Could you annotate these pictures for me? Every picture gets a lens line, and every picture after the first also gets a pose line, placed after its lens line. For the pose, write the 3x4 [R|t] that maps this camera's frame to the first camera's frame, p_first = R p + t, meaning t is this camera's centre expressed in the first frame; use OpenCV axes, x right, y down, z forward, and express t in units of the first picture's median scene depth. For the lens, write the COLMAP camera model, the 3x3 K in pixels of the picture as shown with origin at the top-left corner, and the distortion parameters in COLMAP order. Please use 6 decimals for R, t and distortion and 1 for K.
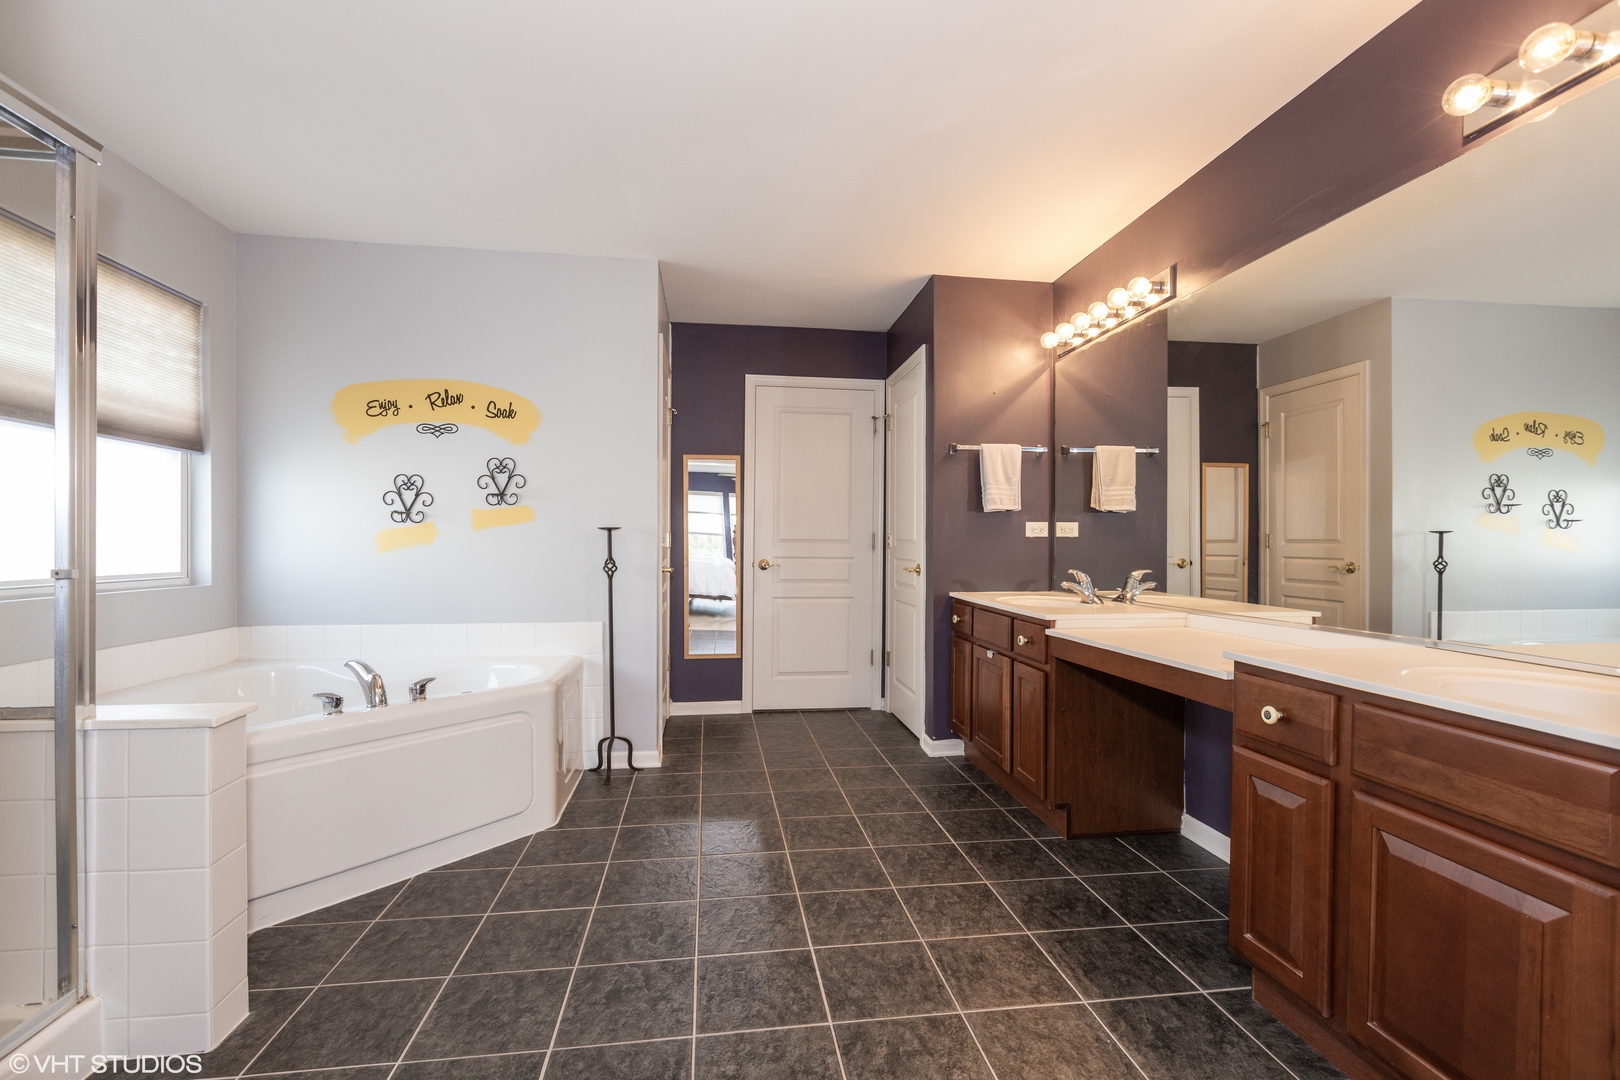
lens RADIAL K [[725.7, 0, 804.5], [0, 725.7, 548.7], [0, 0, 1]] dist [0.002111, 0.000009]
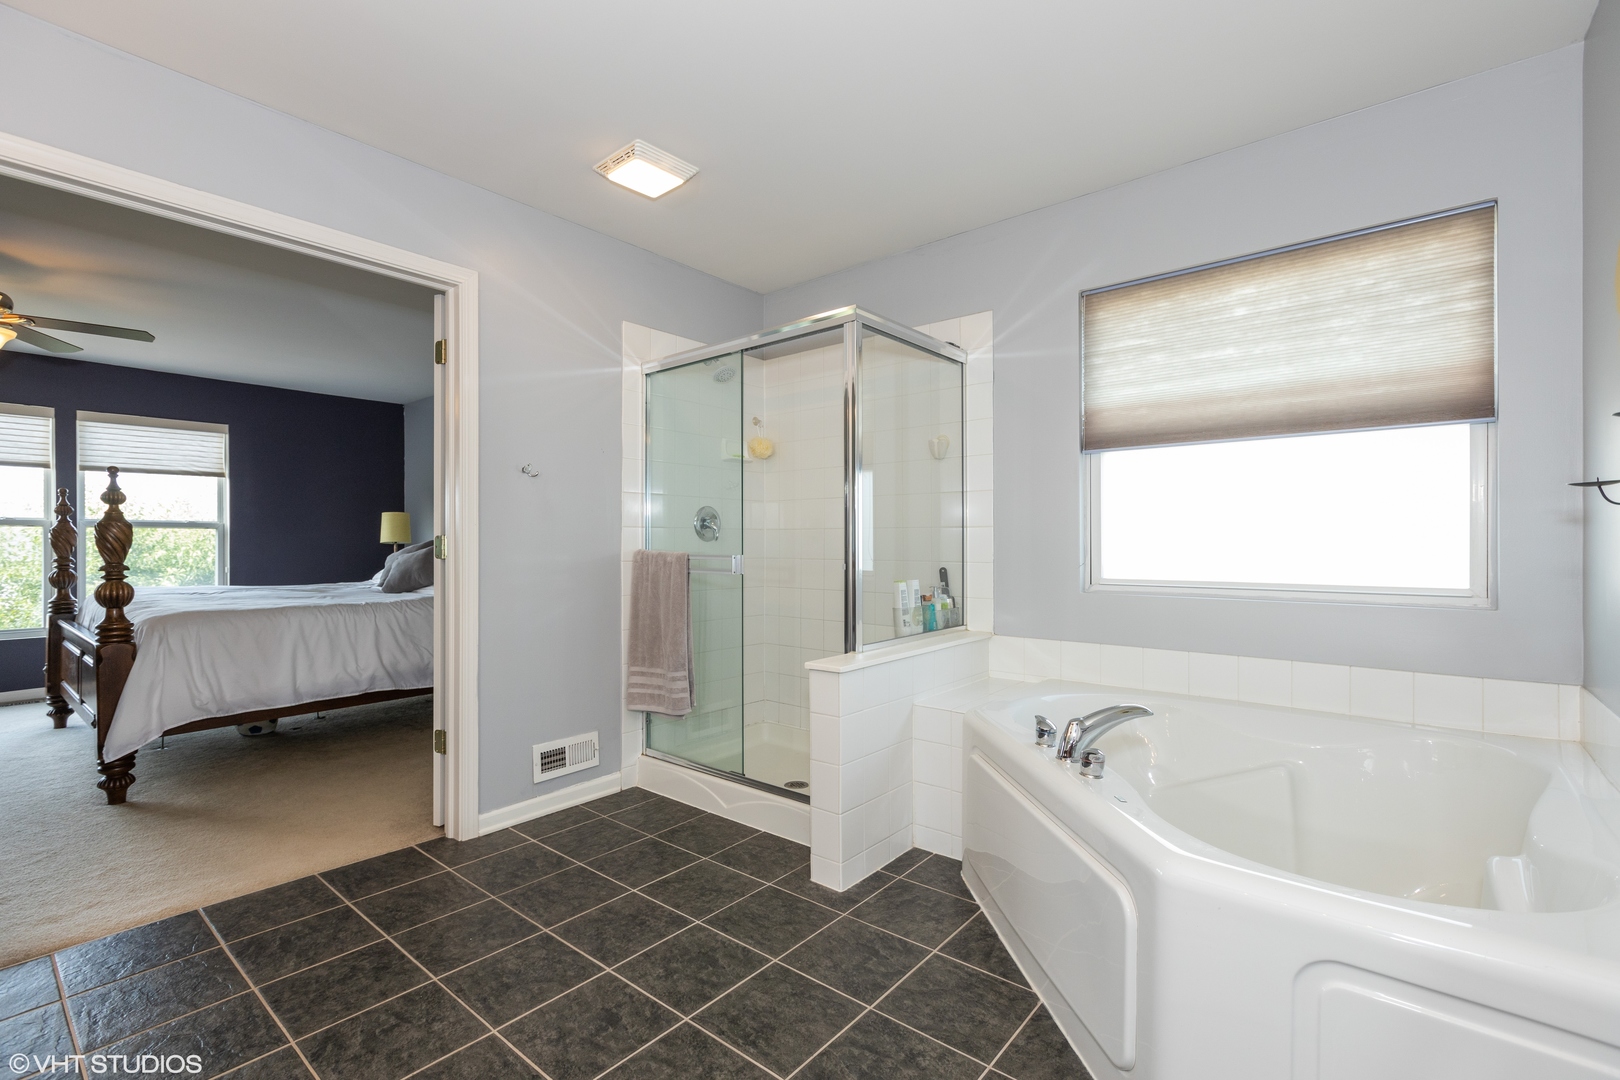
lens RADIAL K [[719.3, 0, 810.0], [0, 719.3, 540.0], [0, 0, 1]] dist [0.003302, 0.000193]
pose [[-0.735001, -0.000657, -0.678066, 0.170028], [-0.002547, 0.999995, 0.001792, -0.024605], [0.678062, 0.003044, -0.734999, 1.634844]]
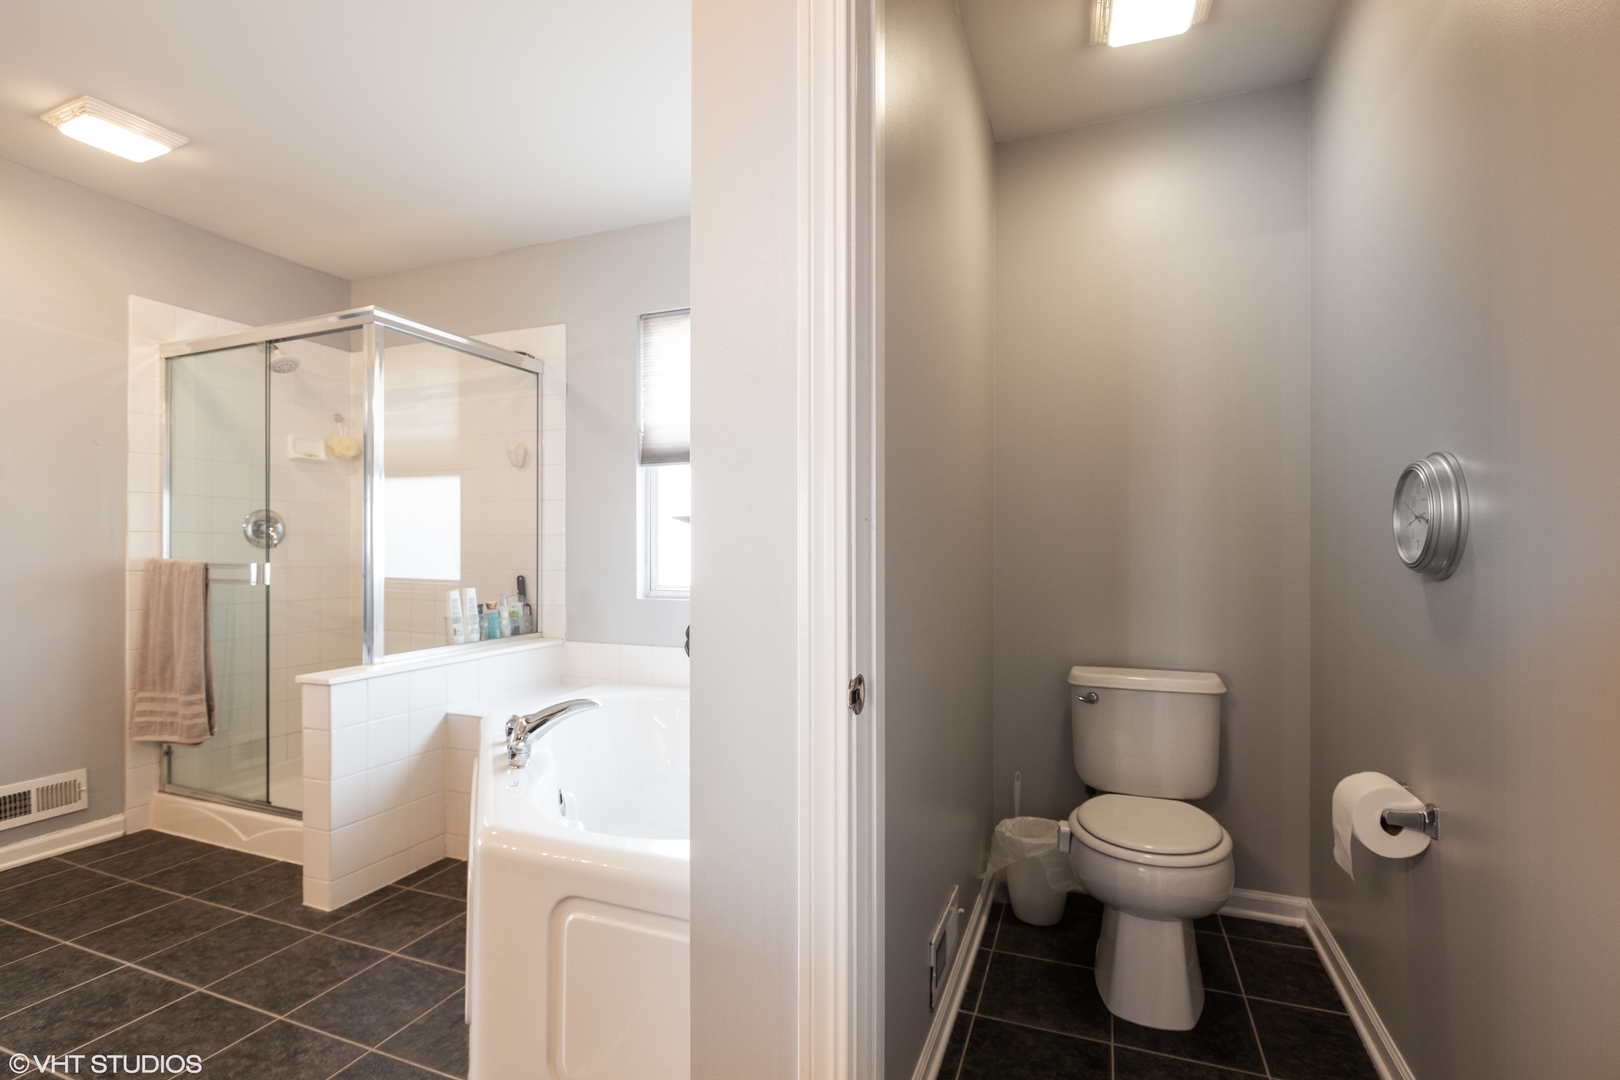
lens RADIAL K [[750.1, 0, 809.8], [0, 750.1, 546.3], [0, 0, 1]] dist [-0.003497, -0.000518]
pose [[-0.493458, -0.003395, -0.869763, -0.002342], [-0.004655, 0.999988, -0.001262, -0.026262], [0.869757, 0.003426, -0.493468, 2.034579]]
